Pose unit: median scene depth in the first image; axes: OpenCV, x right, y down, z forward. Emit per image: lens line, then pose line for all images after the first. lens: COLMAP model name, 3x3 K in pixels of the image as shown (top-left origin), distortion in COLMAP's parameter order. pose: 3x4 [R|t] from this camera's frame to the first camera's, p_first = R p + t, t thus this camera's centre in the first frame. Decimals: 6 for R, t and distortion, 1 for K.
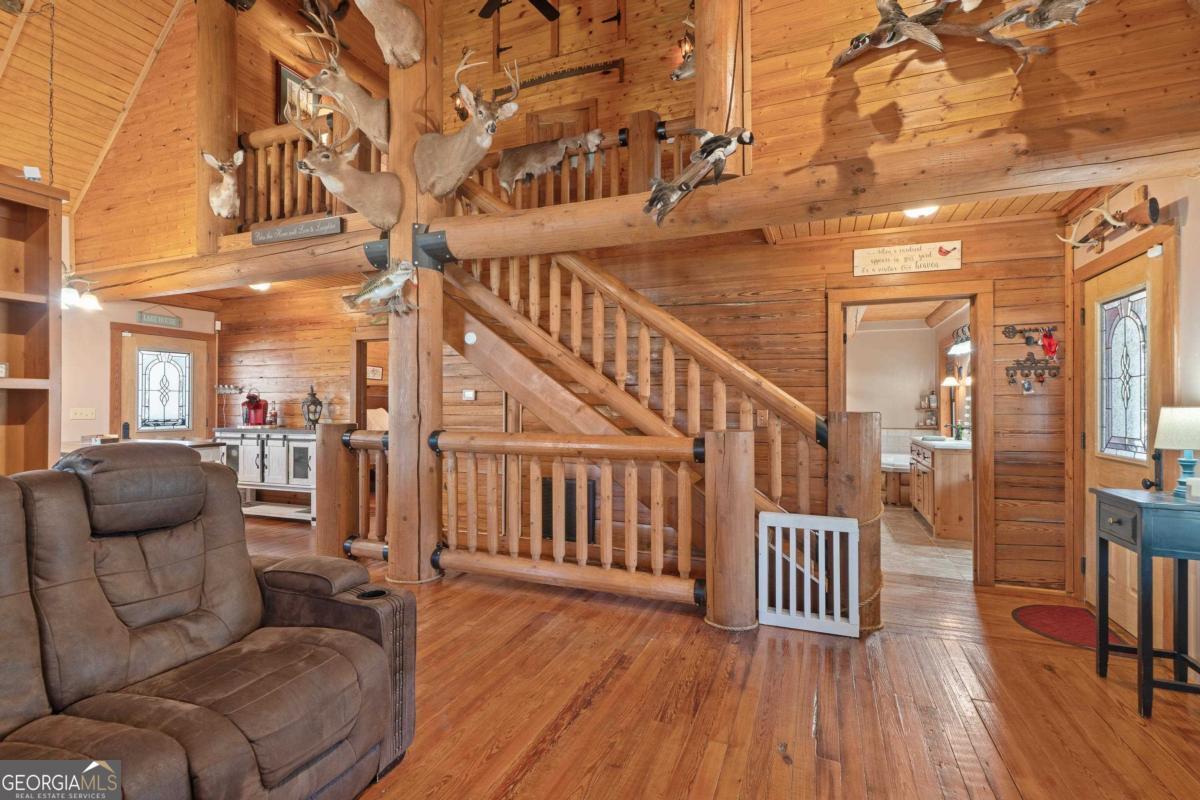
lens RADIAL K [[555.2, 0, 598.7], [0, 555.2, 399.1], [0, 0, 1]] dist [-0.001679, 0.000787]
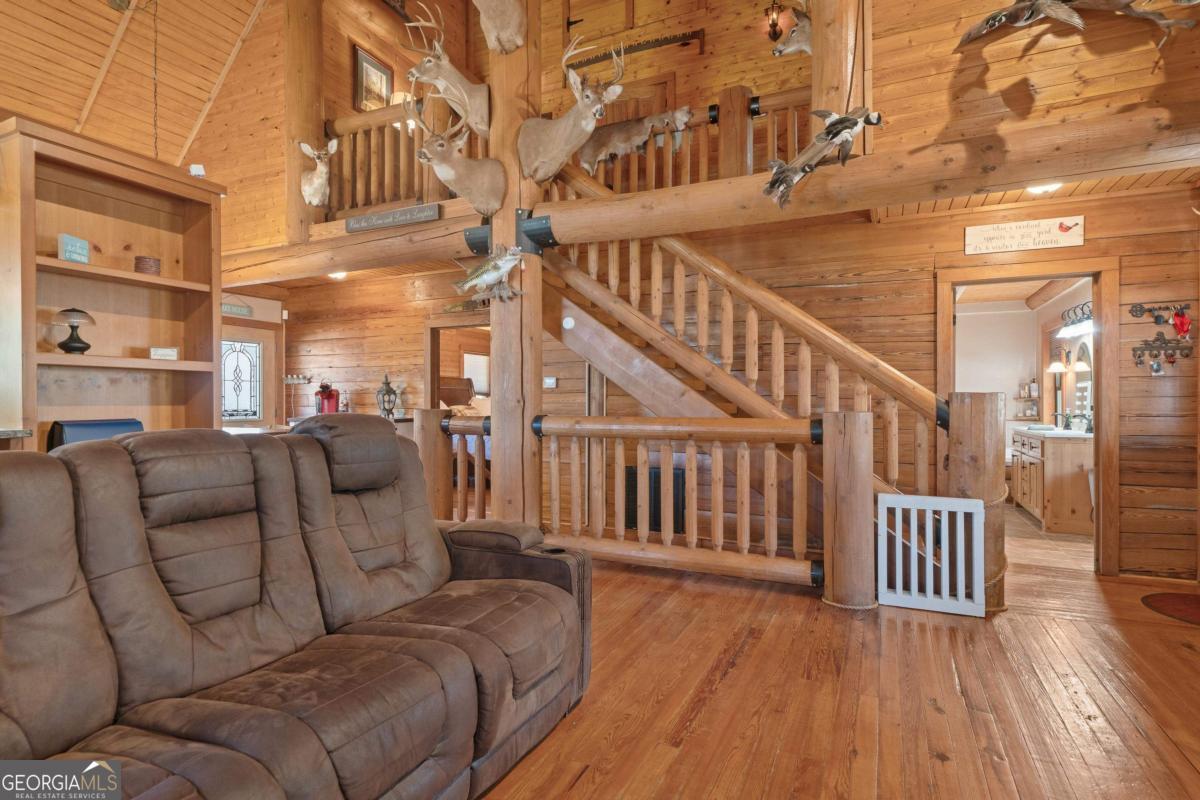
lens RADIAL K [[611.9, 0, 599.7], [0, 611.9, 402.3], [0, 0, 1]] dist [-0.002346, 0.001450]
pose [[0.998513, -0.002274, -0.054474, -0.128873], [0.002919, 0.999927, 0.011757, 0.021768], [0.054444, -0.011899, 0.998446, -0.105186]]
